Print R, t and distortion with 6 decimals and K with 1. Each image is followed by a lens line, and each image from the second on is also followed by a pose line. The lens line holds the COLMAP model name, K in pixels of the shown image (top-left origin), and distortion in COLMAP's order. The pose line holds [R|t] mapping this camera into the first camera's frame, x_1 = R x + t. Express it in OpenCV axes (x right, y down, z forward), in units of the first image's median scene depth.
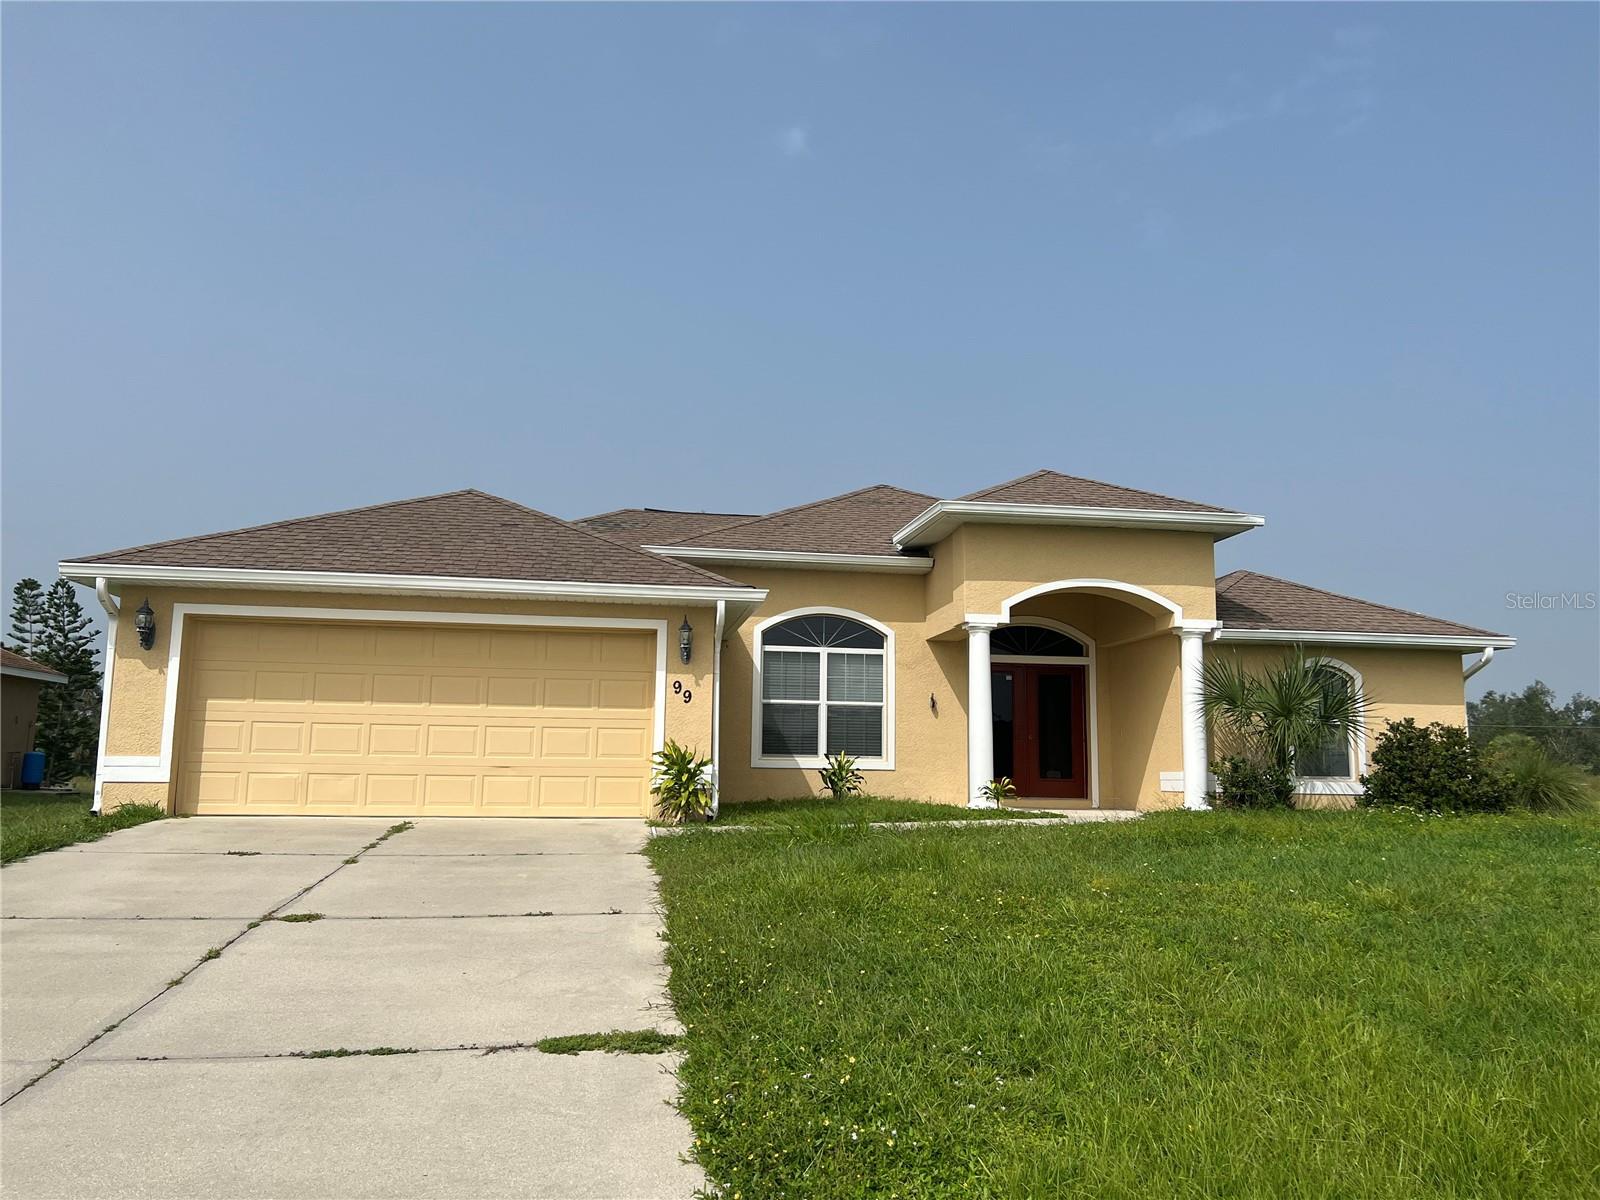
lens RADIAL K [[1207.0, 0, 799.2], [0, 1207.0, 620.0], [0, 0, 1]] dist [0.082589, -0.001426]
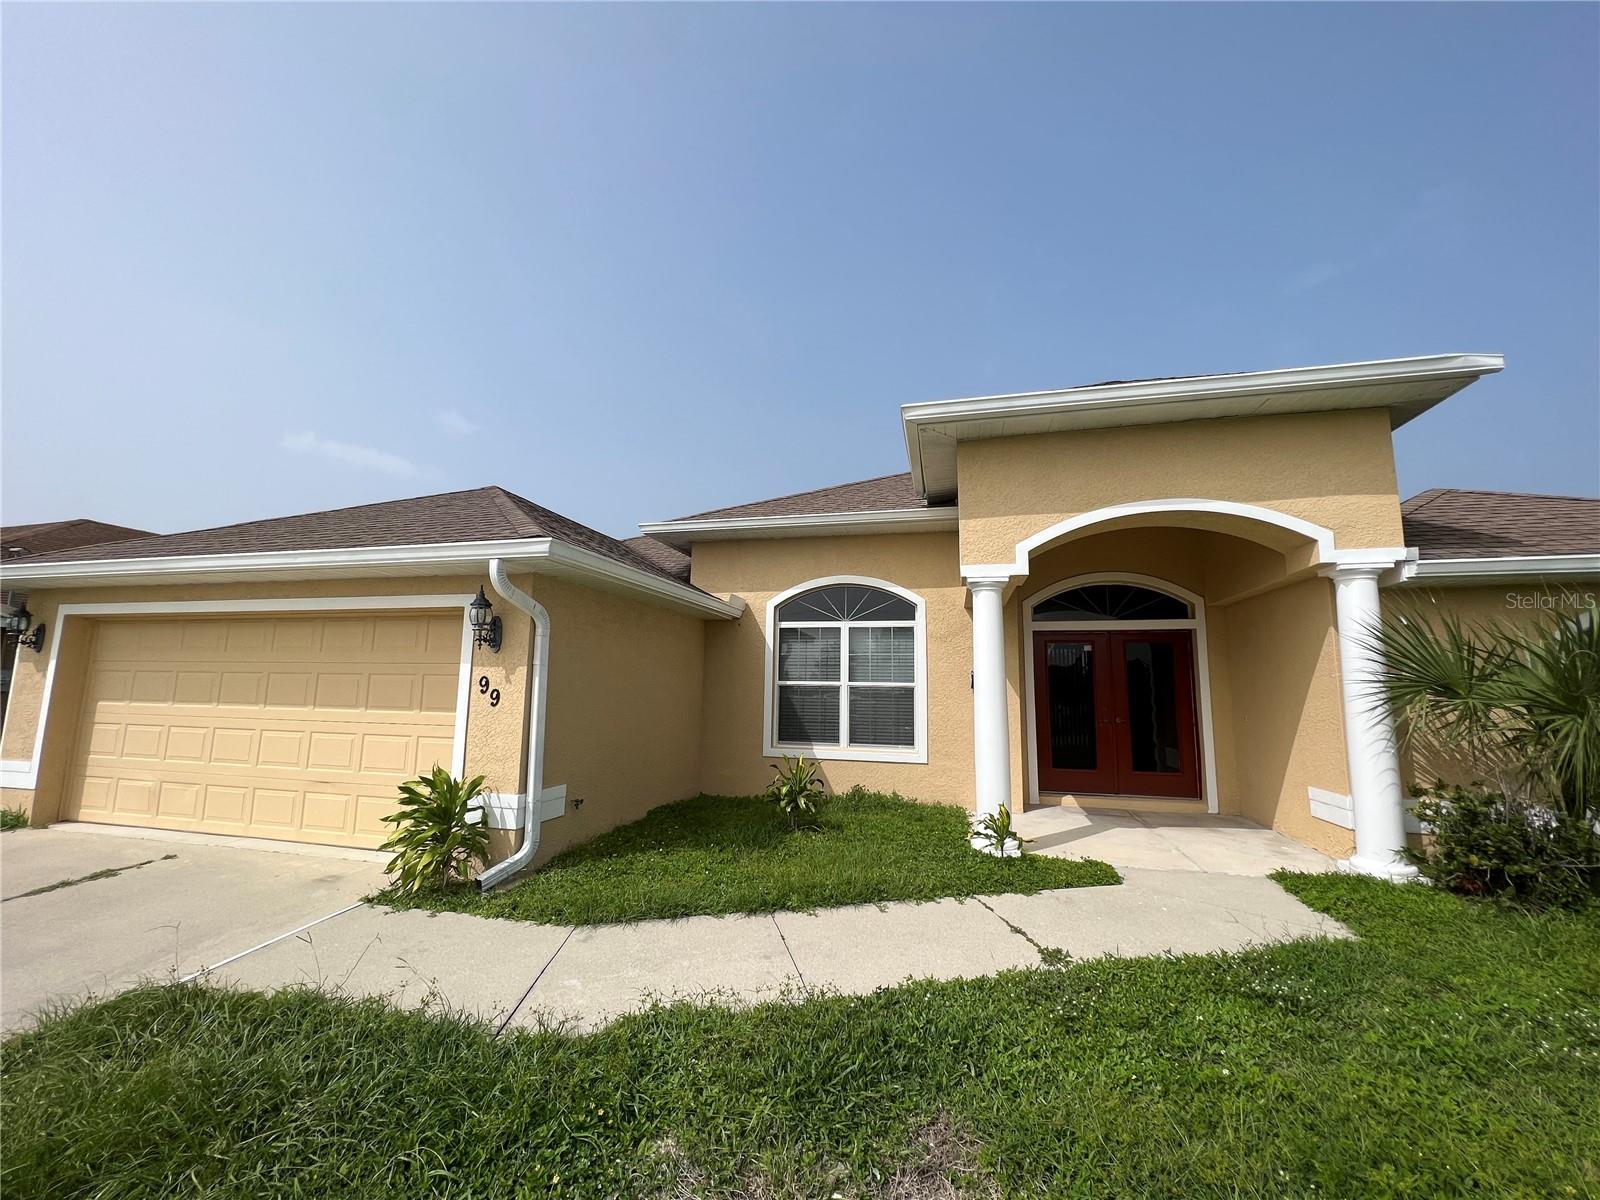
lens RADIAL K [[643.5, 0, 800.4], [0, 643.5, 605.2], [0, 0, 1]] dist [-0.004328, 0.002483]
pose [[0.921913, -0.052126, -0.383874, 0.187337], [0.047989, 0.998640, -0.020354, 0.020480], [0.384413, 0.000342, 0.923161, 0.591667]]
